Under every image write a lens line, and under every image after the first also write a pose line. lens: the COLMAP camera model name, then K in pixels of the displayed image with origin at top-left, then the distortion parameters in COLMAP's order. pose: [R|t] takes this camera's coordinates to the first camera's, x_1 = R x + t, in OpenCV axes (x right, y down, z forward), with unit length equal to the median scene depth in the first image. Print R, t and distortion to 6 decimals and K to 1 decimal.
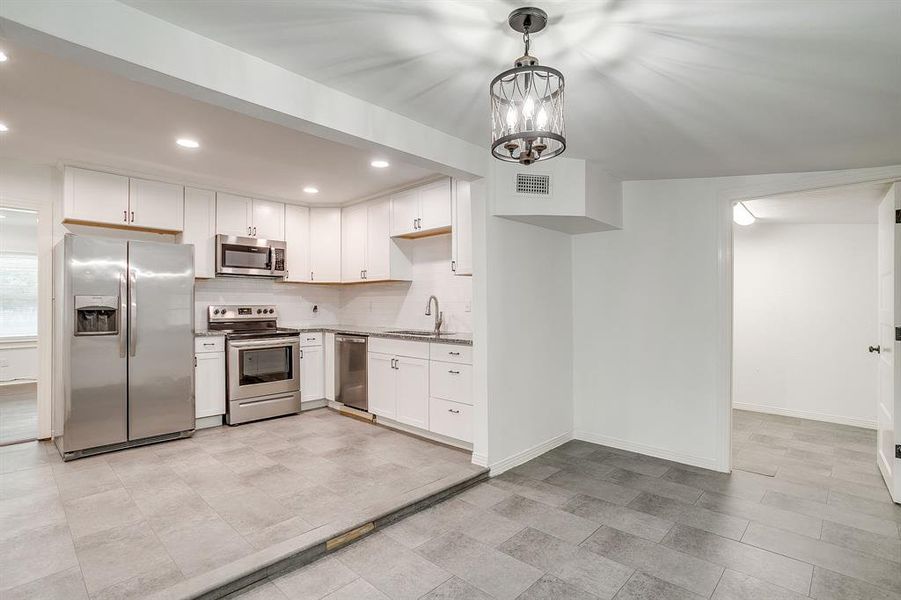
lens RADIAL K [[440.5, 0, 448.6], [0, 440.5, 300.6], [0, 0, 1]] dist [-0.044537, 0.023380]
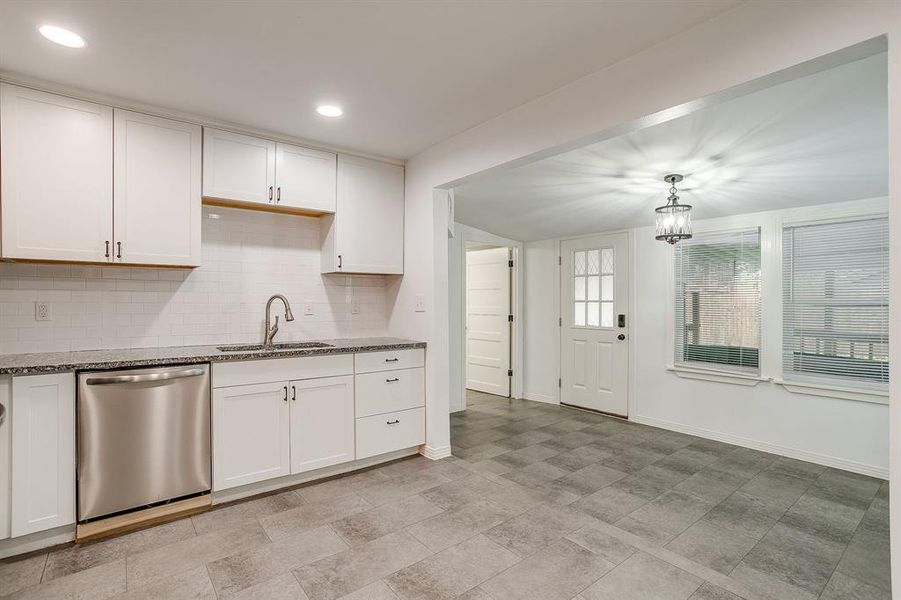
lens RADIAL K [[440.5, 0, 448.6], [0, 440.5, 300.6], [0, 0, 1]] dist [-0.044537, 0.023380]
pose [[0.121909, 0.003241, 0.992536, -0.799747], [-0.017437, 0.999847, -0.001123, -0.005190], [-0.992388, -0.017170, 0.121947, 0.697813]]
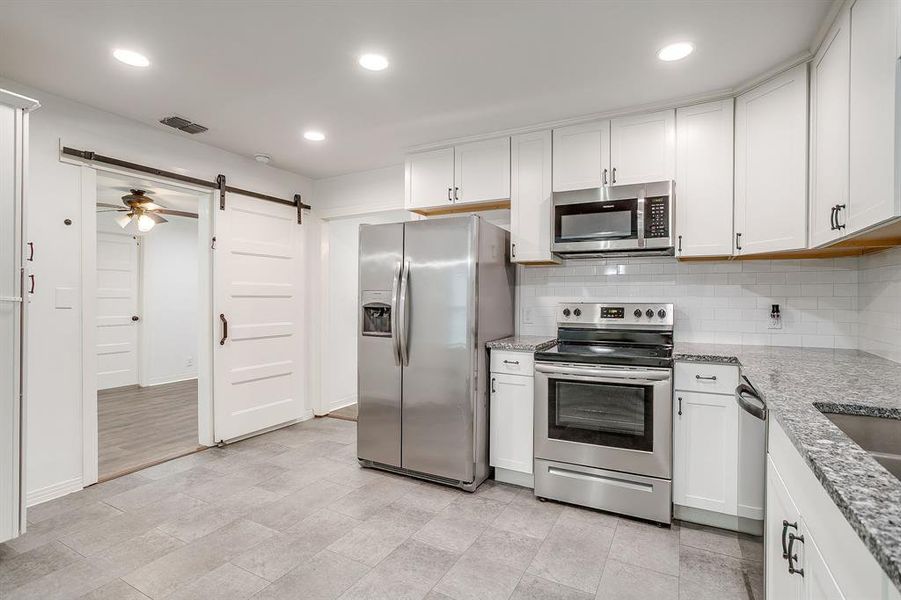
lens RADIAL K [[440.5, 0, 448.6], [0, 440.5, 300.6], [0, 0, 1]] dist [-0.044537, 0.023380]
pose [[0.263525, 0.009581, -0.964605, 0.069769], [0.008027, 0.999894, 0.012124, -0.001541], [0.964619, -0.010938, 0.263420, 0.781001]]
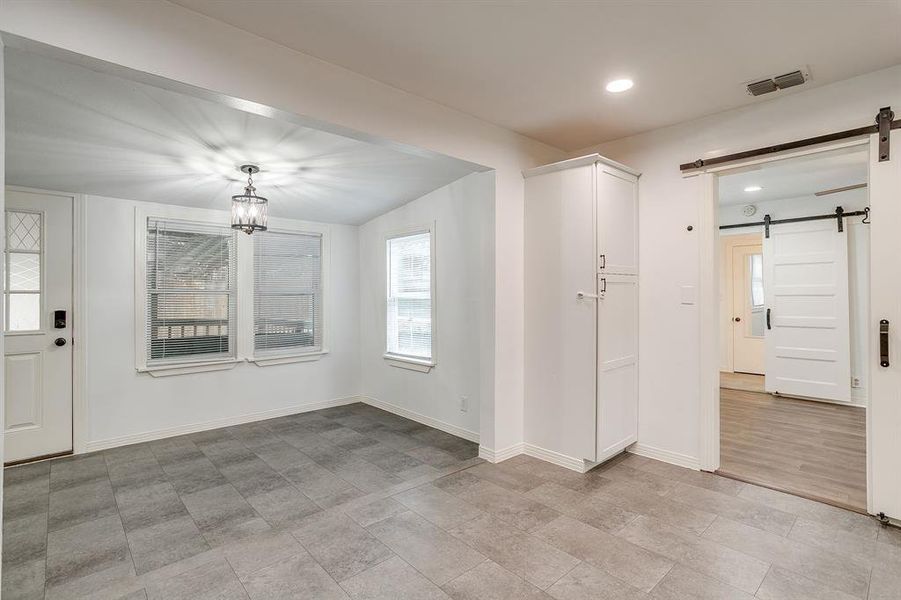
lens RADIAL K [[437.0, 0, 454.3], [0, 437.0, 289.8], [0, 0, 1]] dist [0.000597, 0.001441]
pose [[-0.998453, 0.004264, 0.055429, -0.364579], [0.003116, 0.999779, -0.020789, 0.003231], [-0.055506, -0.020584, -0.998246, 1.184417]]
